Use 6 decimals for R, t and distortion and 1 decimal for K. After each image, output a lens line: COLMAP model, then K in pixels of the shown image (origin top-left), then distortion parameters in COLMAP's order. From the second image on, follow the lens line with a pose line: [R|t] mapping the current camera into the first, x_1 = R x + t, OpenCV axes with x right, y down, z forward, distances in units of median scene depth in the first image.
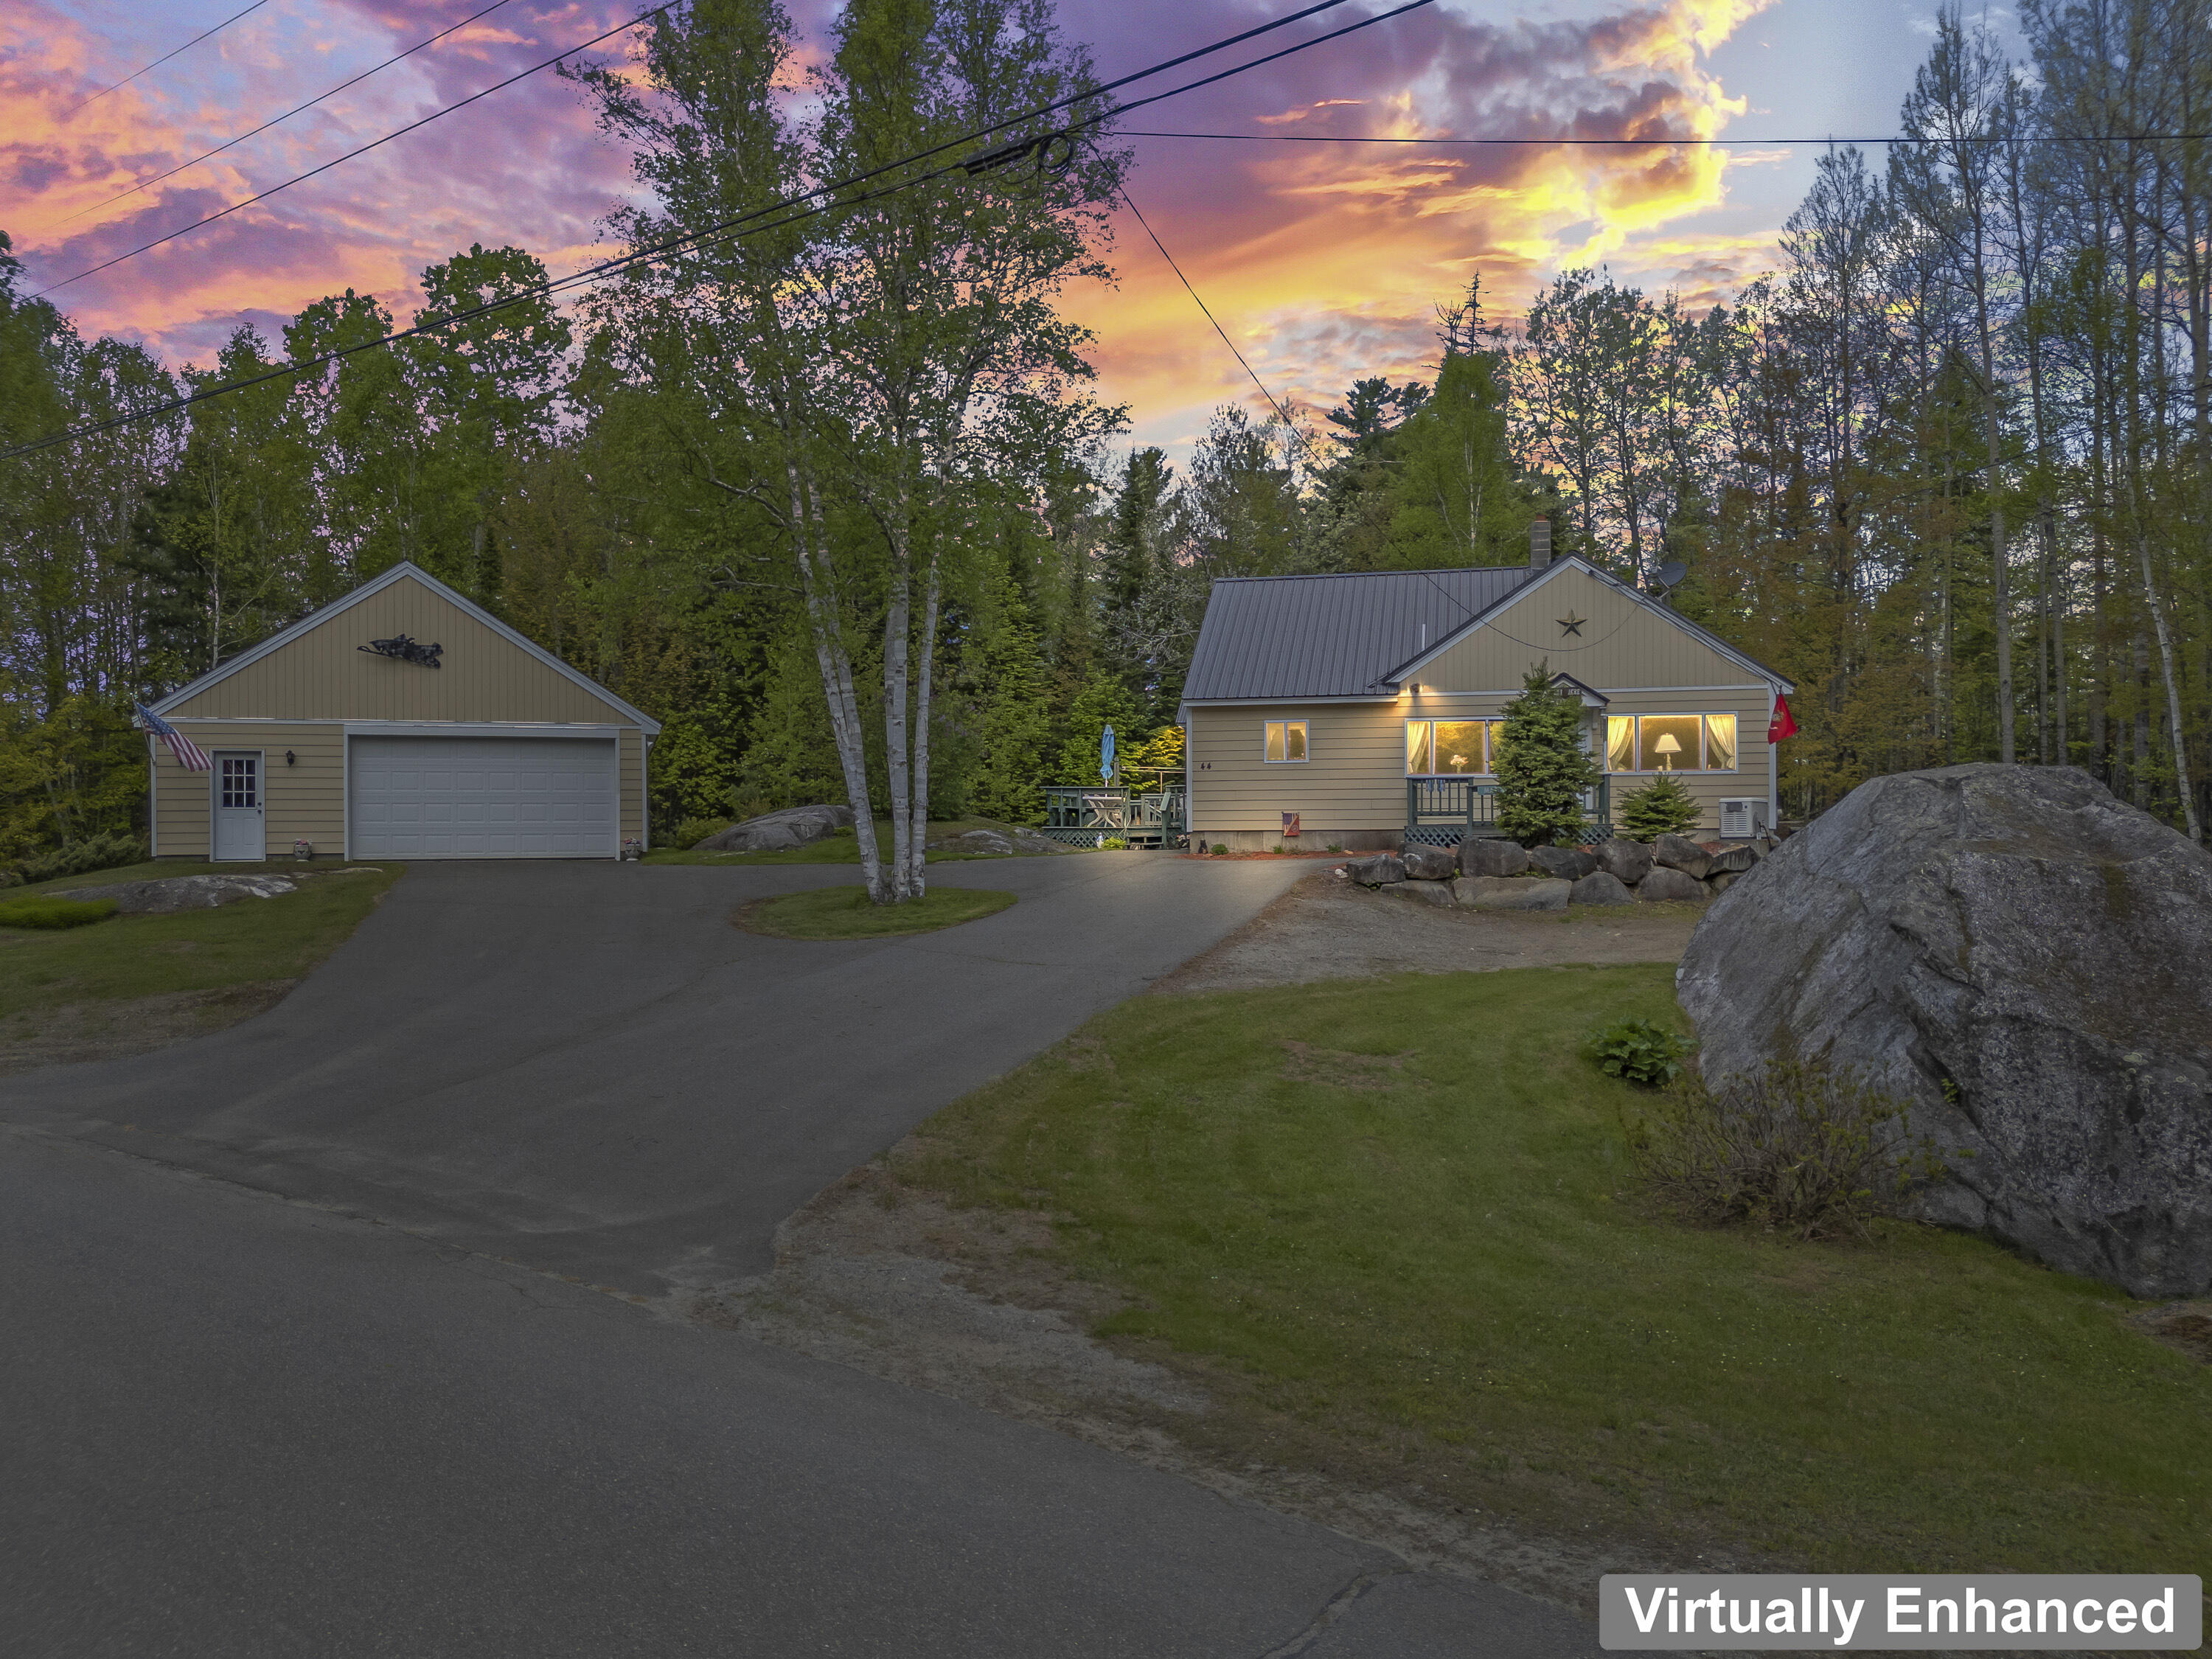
lens RADIAL K [[1646.2, 0, 1117.3], [0, 1646.2, 840.4], [0, 0, 1]] dist [-0.002237, -0.004818]
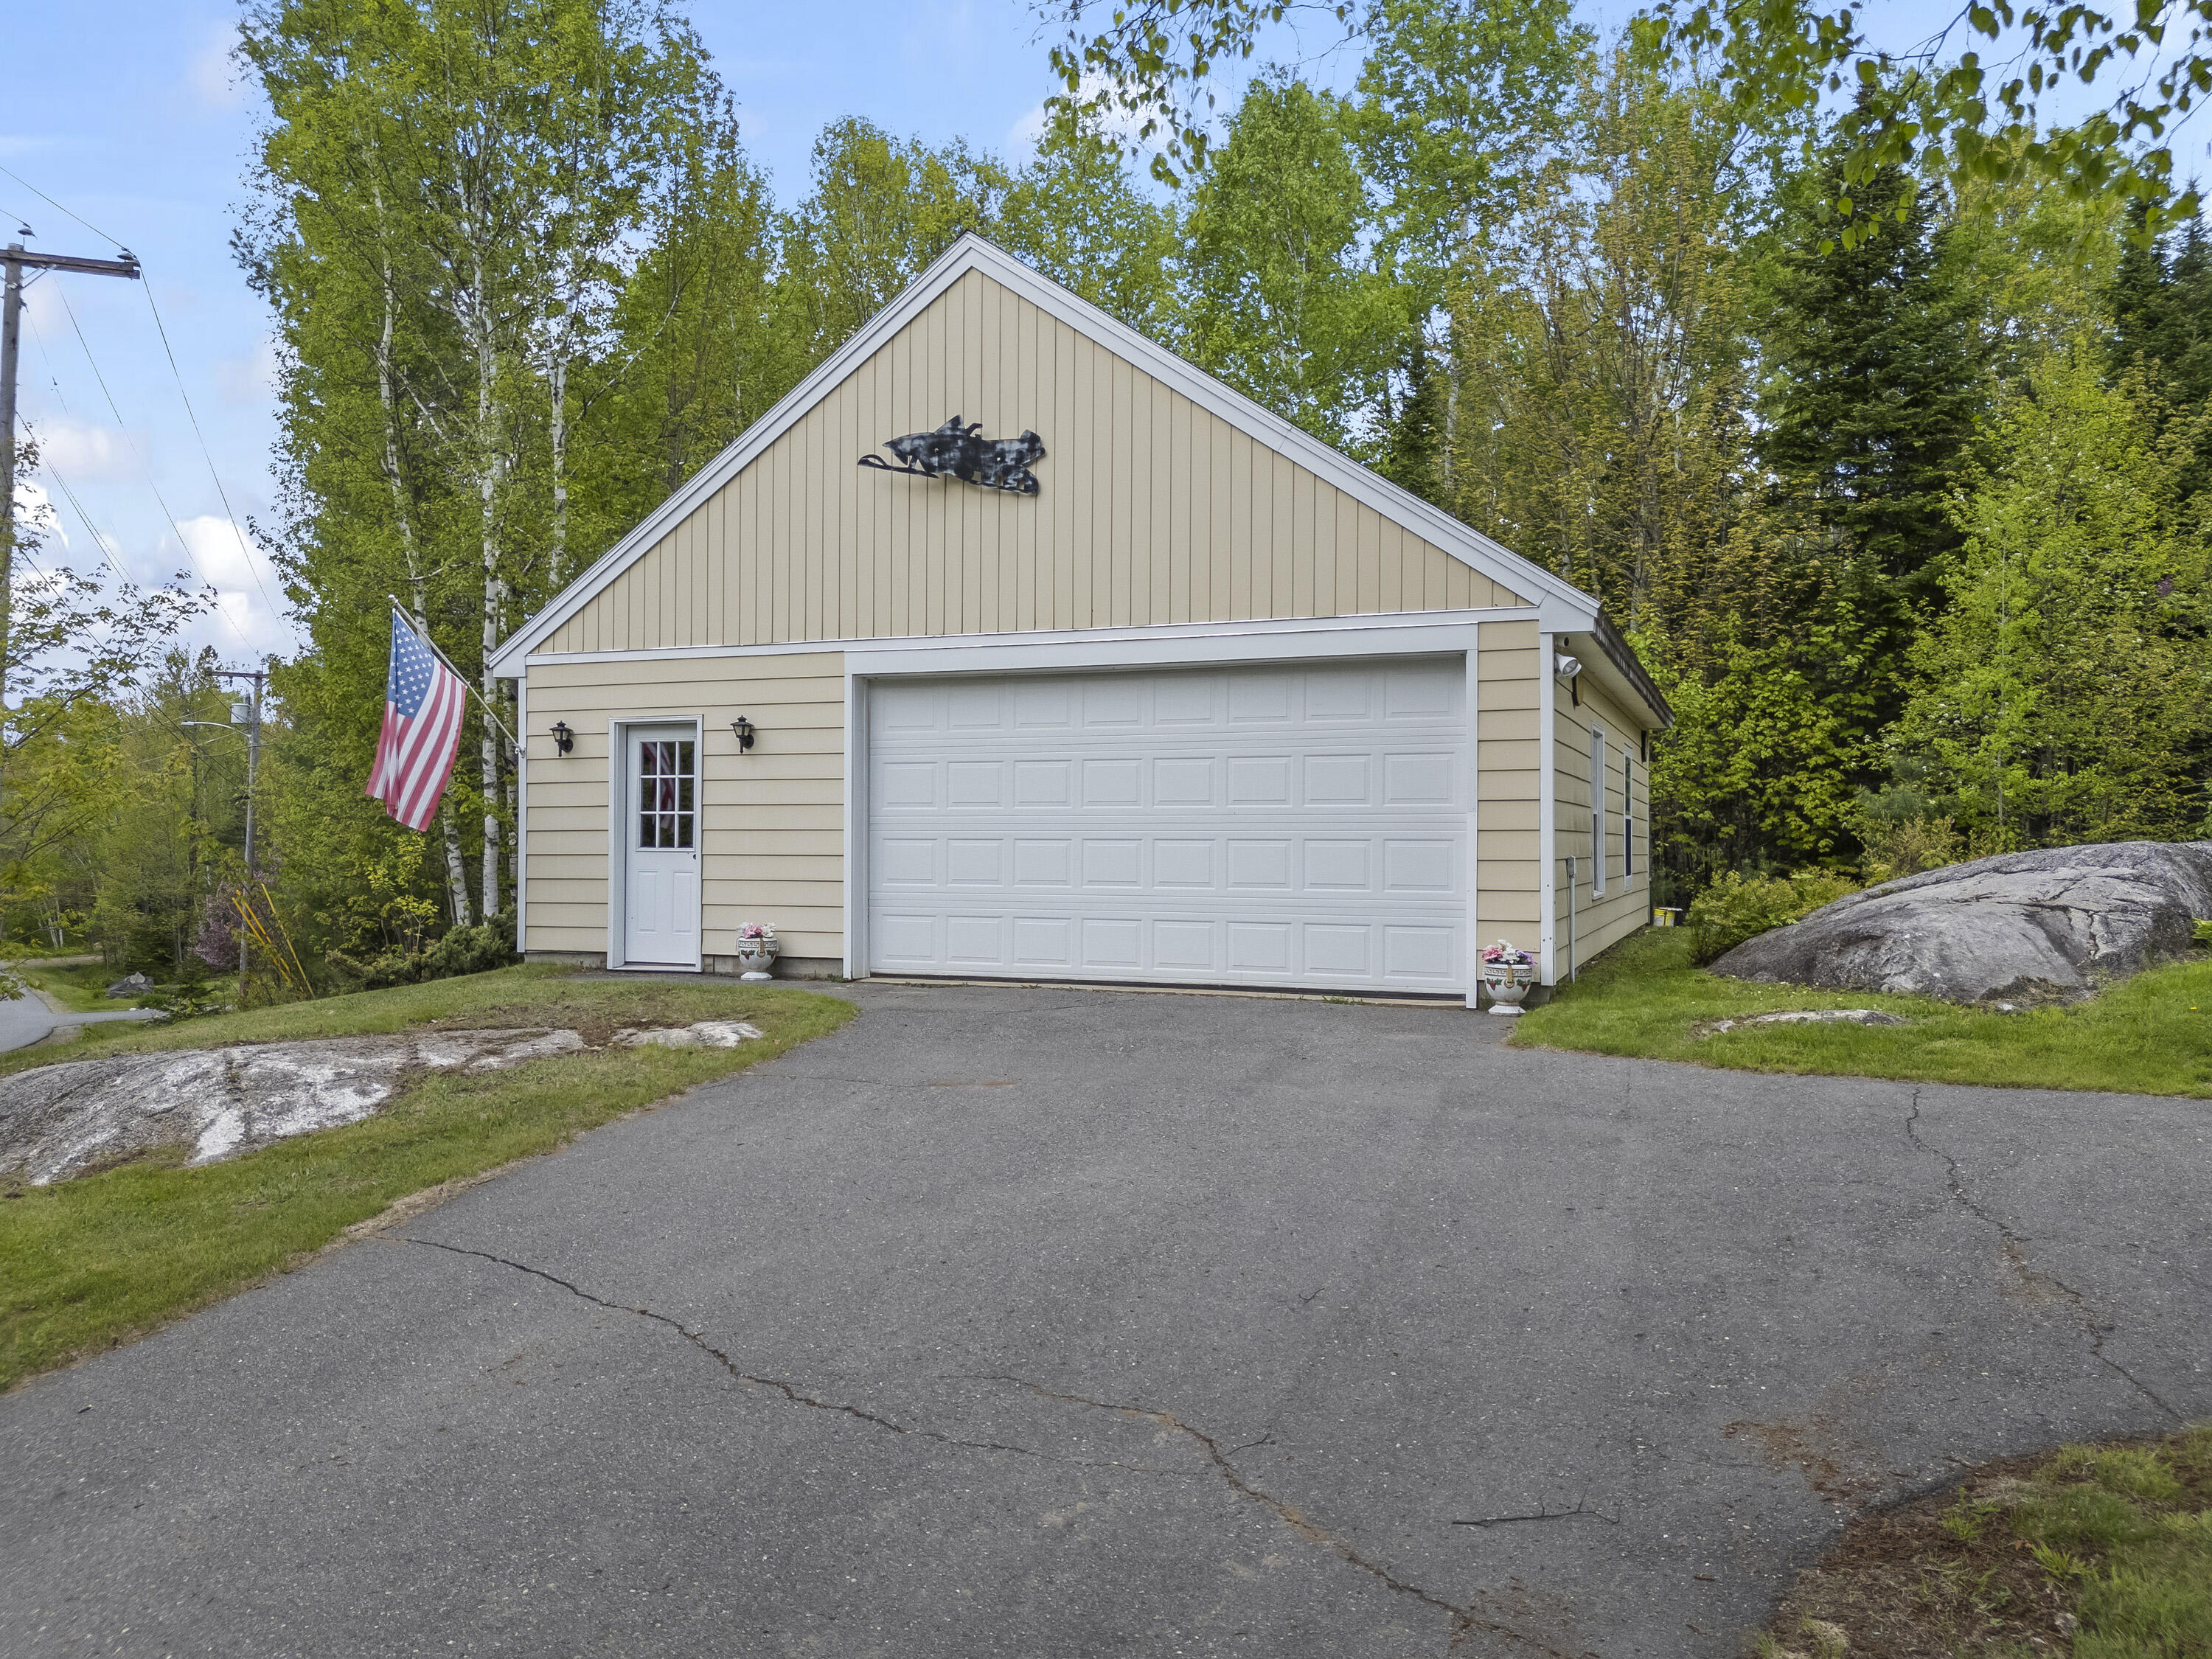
lens RADIAL K [[1646.2, 0, 1117.3], [0, 1646.2, 840.4], [0, 0, 1]] dist [-0.002237, -0.004818]
pose [[0.782758, 0.004195, -0.622312, -0.113208], [-0.009306, 0.999944, -0.004964, -0.015258], [0.622257, 0.009677, 0.782754, 0.523387]]
